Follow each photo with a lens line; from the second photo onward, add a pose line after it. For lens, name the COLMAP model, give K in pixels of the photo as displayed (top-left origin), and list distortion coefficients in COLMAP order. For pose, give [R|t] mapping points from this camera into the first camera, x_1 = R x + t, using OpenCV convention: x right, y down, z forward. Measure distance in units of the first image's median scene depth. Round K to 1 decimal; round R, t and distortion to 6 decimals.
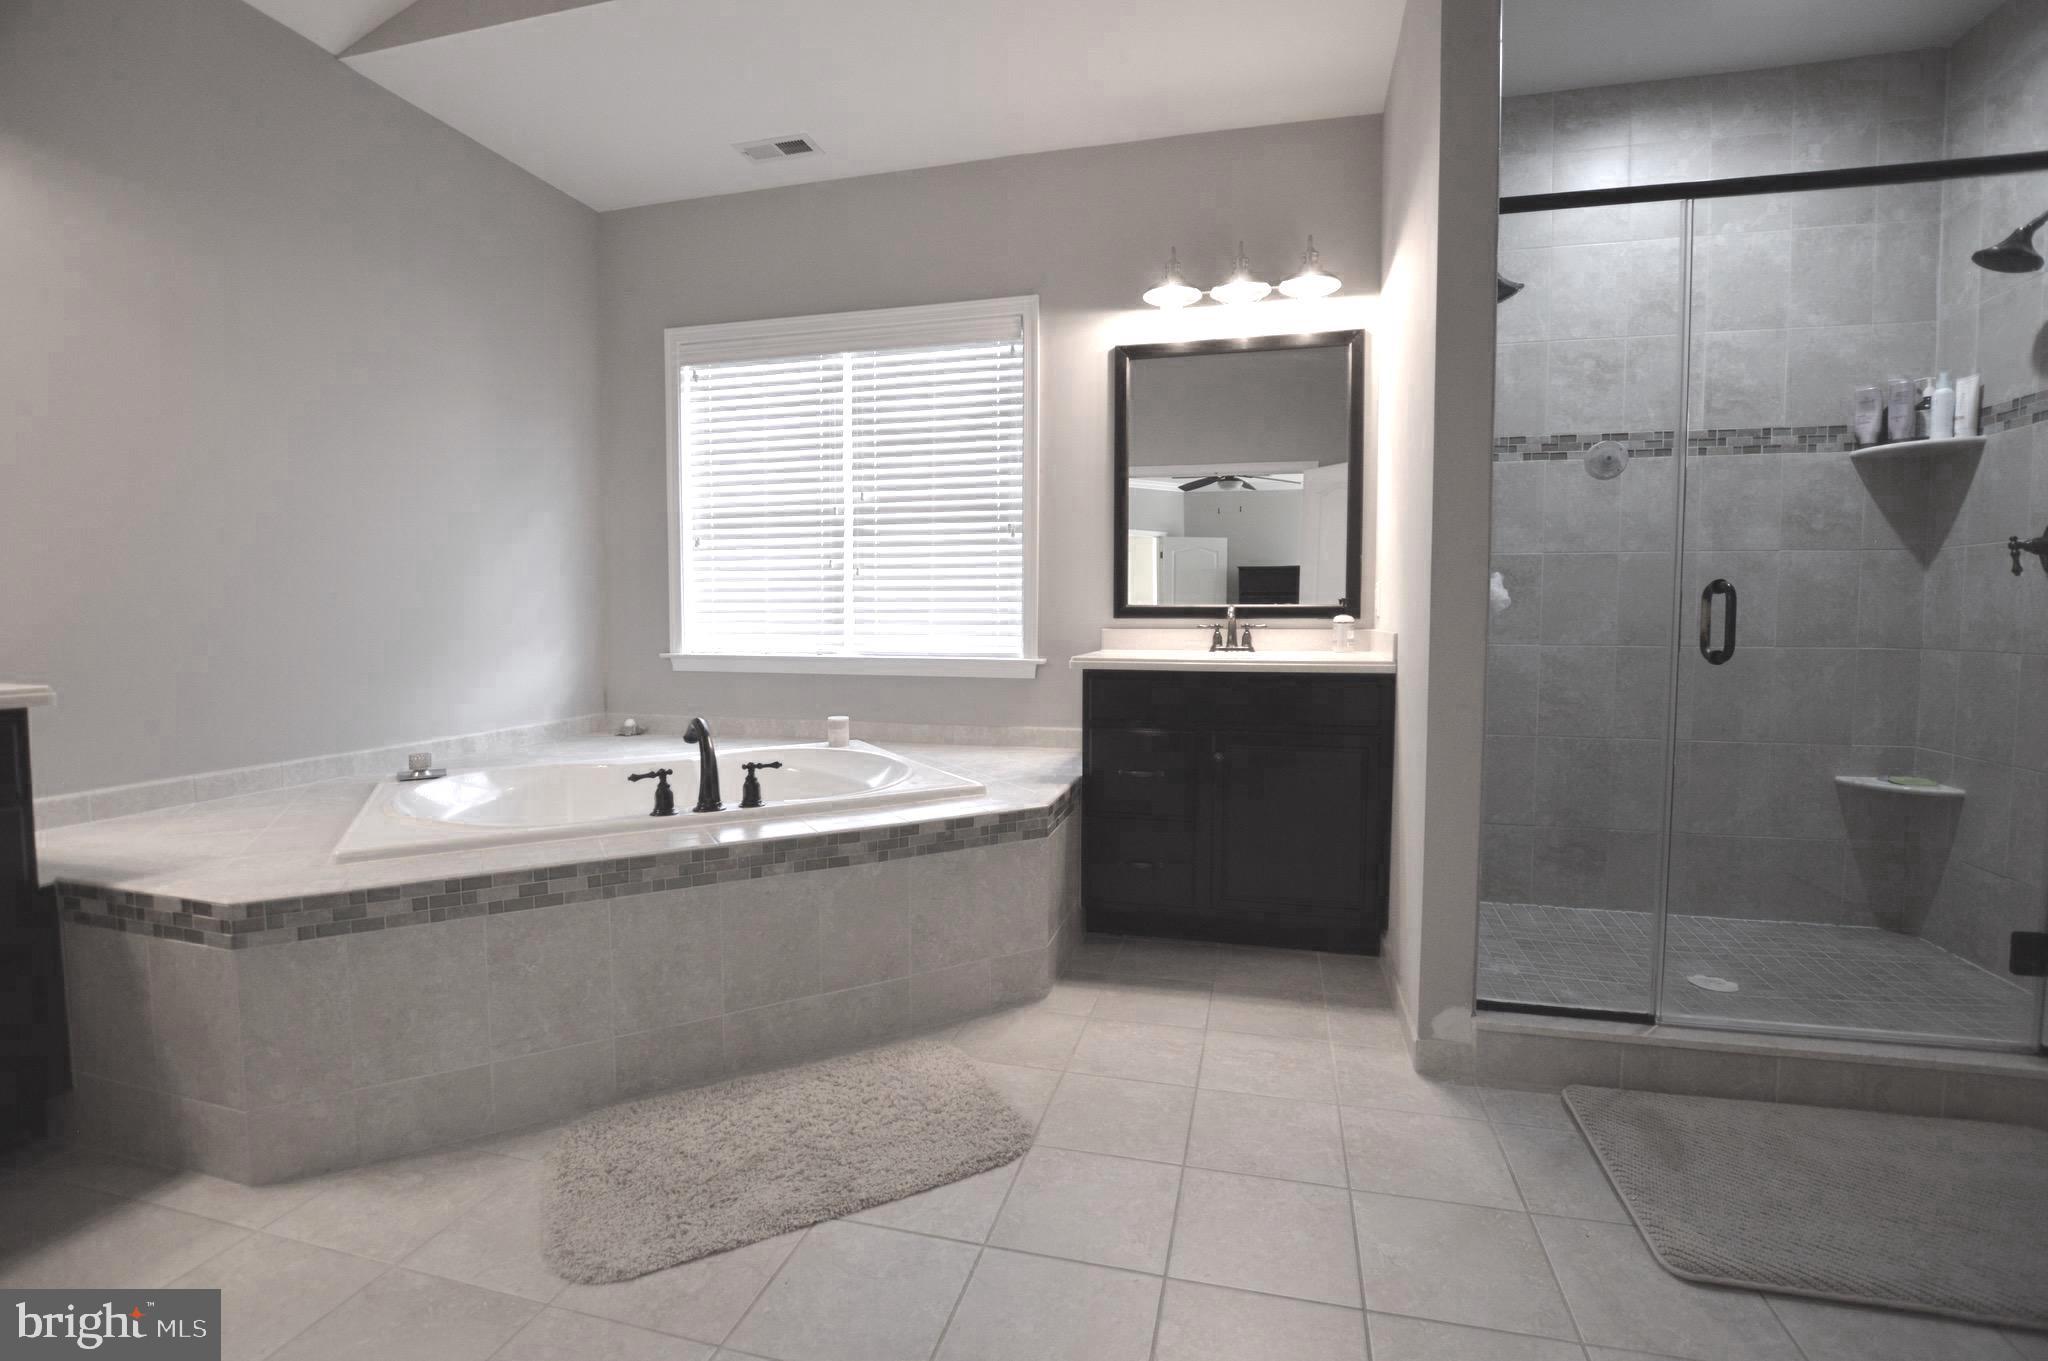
lens RADIAL K [[915.2, 0, 1028.0], [0, 915.2, 675.9], [0, 0, 1]] dist [-0.033458, -0.000280]
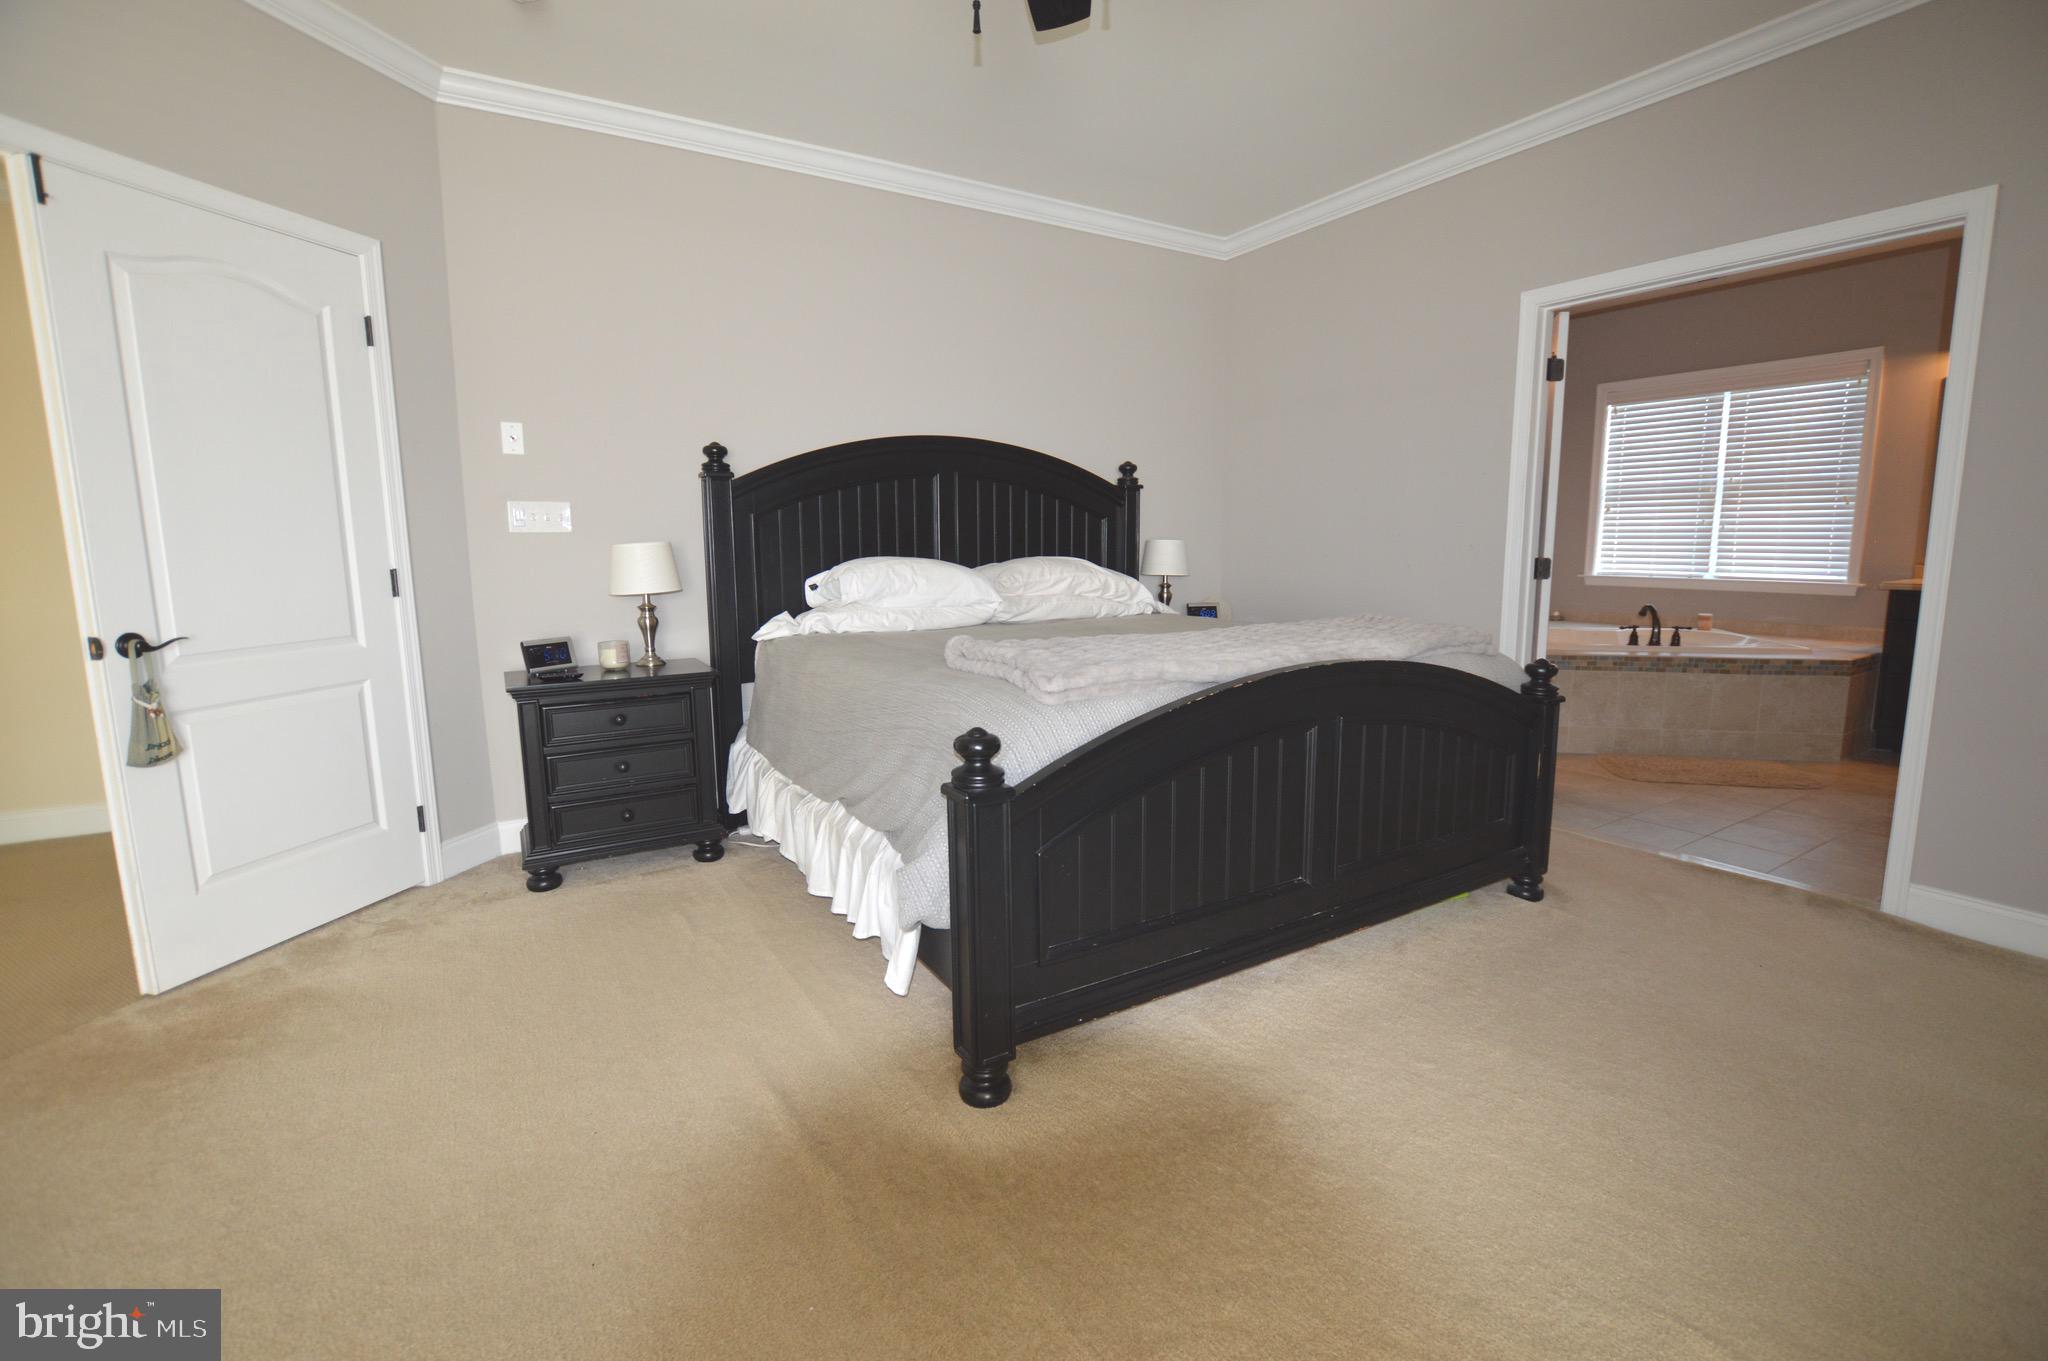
lens RADIAL K [[915.2, 0, 1026.2], [0, 915.2, 677.1], [0, 0, 1]] dist [-0.033458, -0.000280]
pose [[0.724882, 0.093950, -0.682436, 0.028994], [-0.035496, 0.994434, 0.099200, 0.039497], [0.687958, -0.047684, 0.724182, -1.067609]]
